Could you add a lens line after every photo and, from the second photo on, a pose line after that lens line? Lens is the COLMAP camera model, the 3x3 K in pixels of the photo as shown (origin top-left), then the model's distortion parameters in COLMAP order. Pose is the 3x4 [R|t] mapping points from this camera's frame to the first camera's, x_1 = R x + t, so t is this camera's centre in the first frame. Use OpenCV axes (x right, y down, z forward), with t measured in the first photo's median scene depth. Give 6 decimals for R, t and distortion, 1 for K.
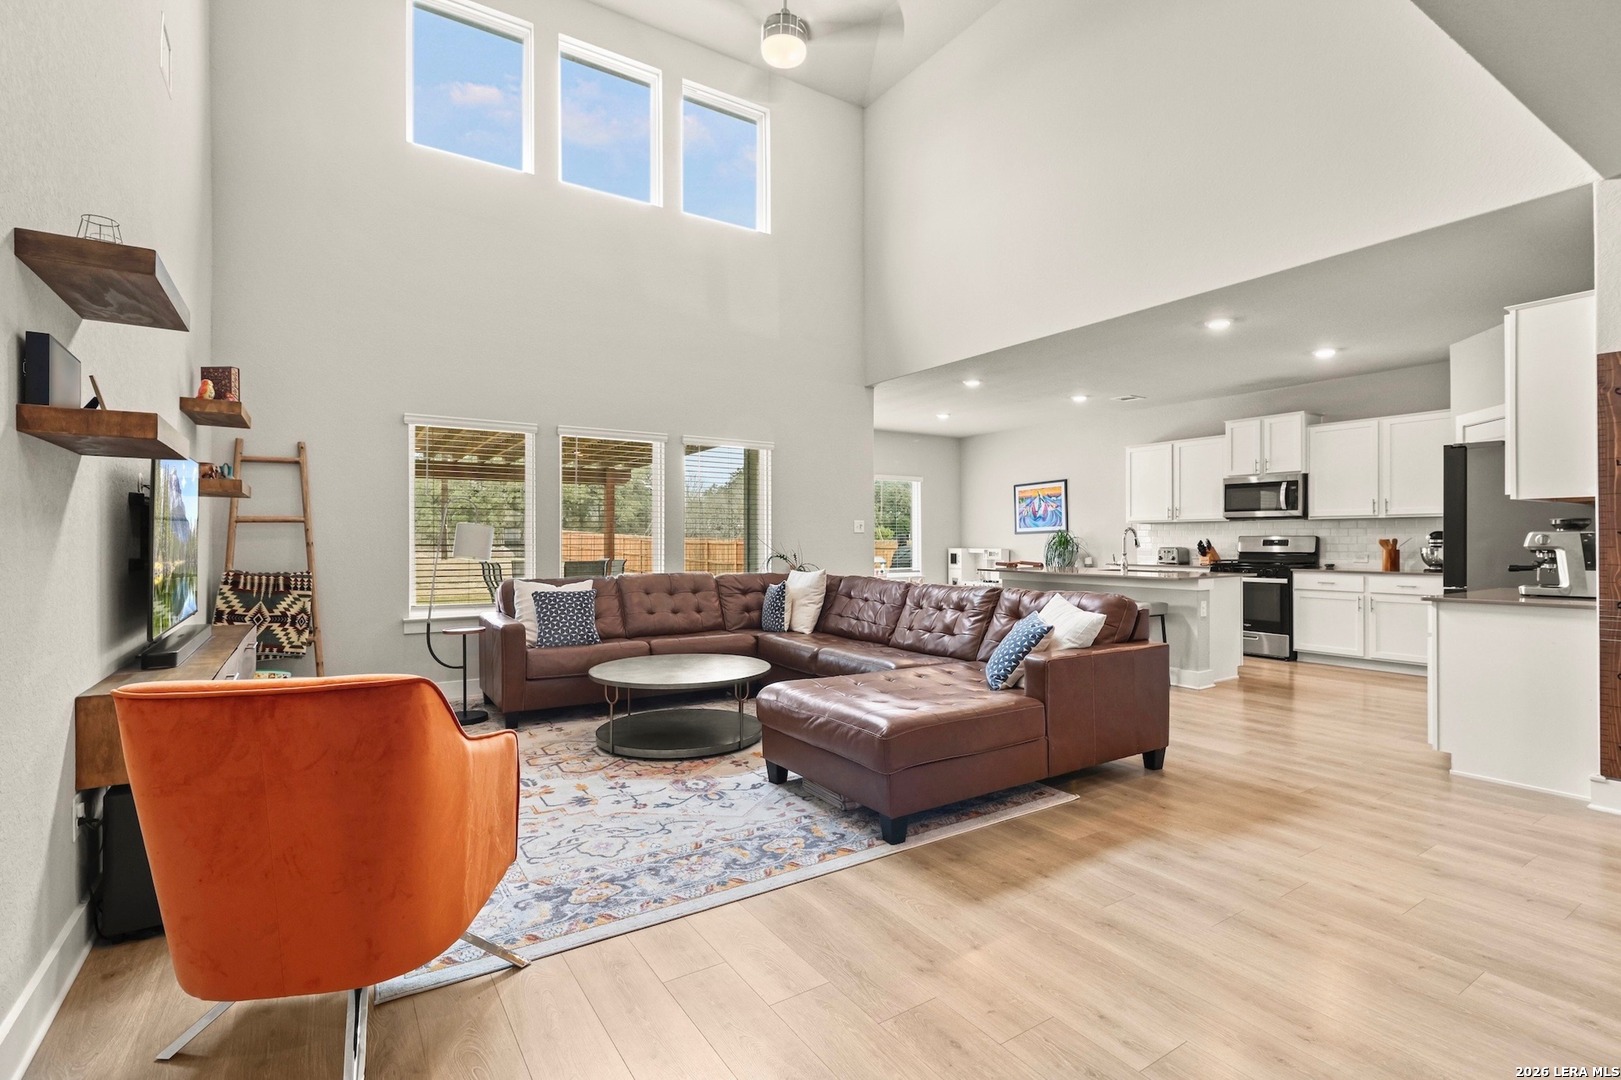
lens RADIAL K [[753.6, 0, 819.9], [0, 753.6, 535.1], [0, 0, 1]] dist [-0.000440, 0.000146]
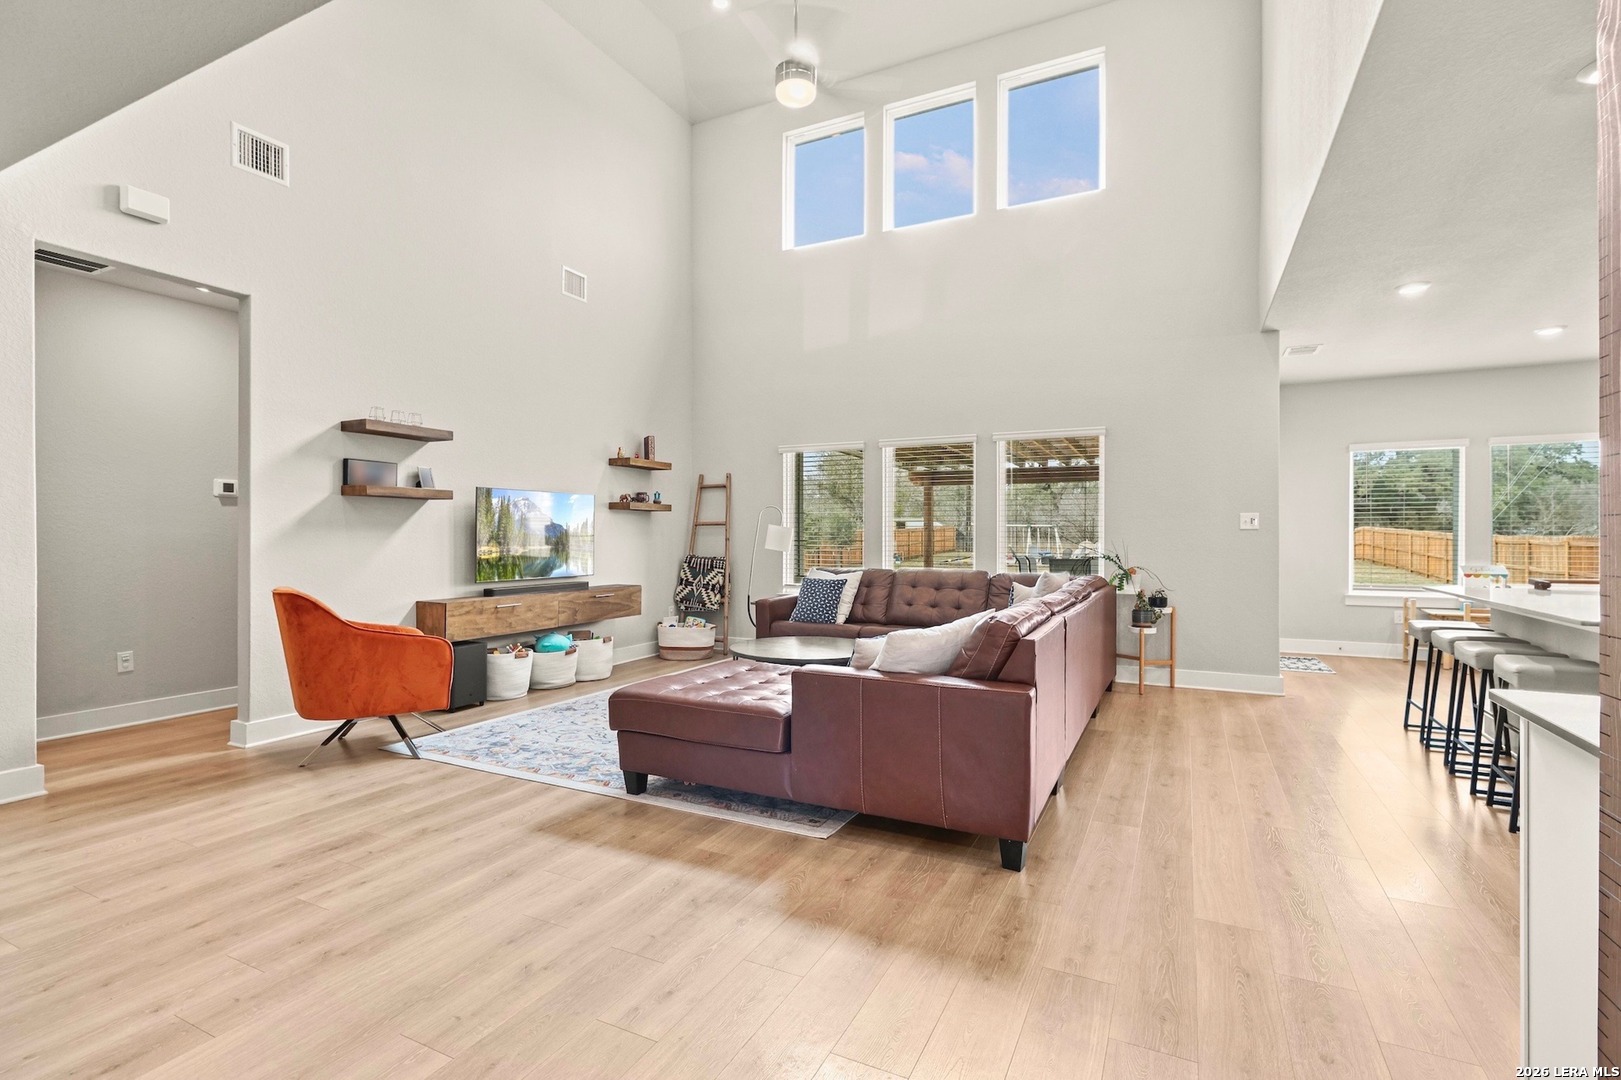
lens RADIAL K [[753.6, 0, 819.9], [0, 753.6, 535.1], [0, 0, 1]] dist [-0.000440, 0.000146]
pose [[0.505344, 0.001746, -0.862916, 1.145700], [0.000789, 0.999997, 0.002485, 0.000073], [0.862917, -0.001937, 0.505341, 0.592051]]
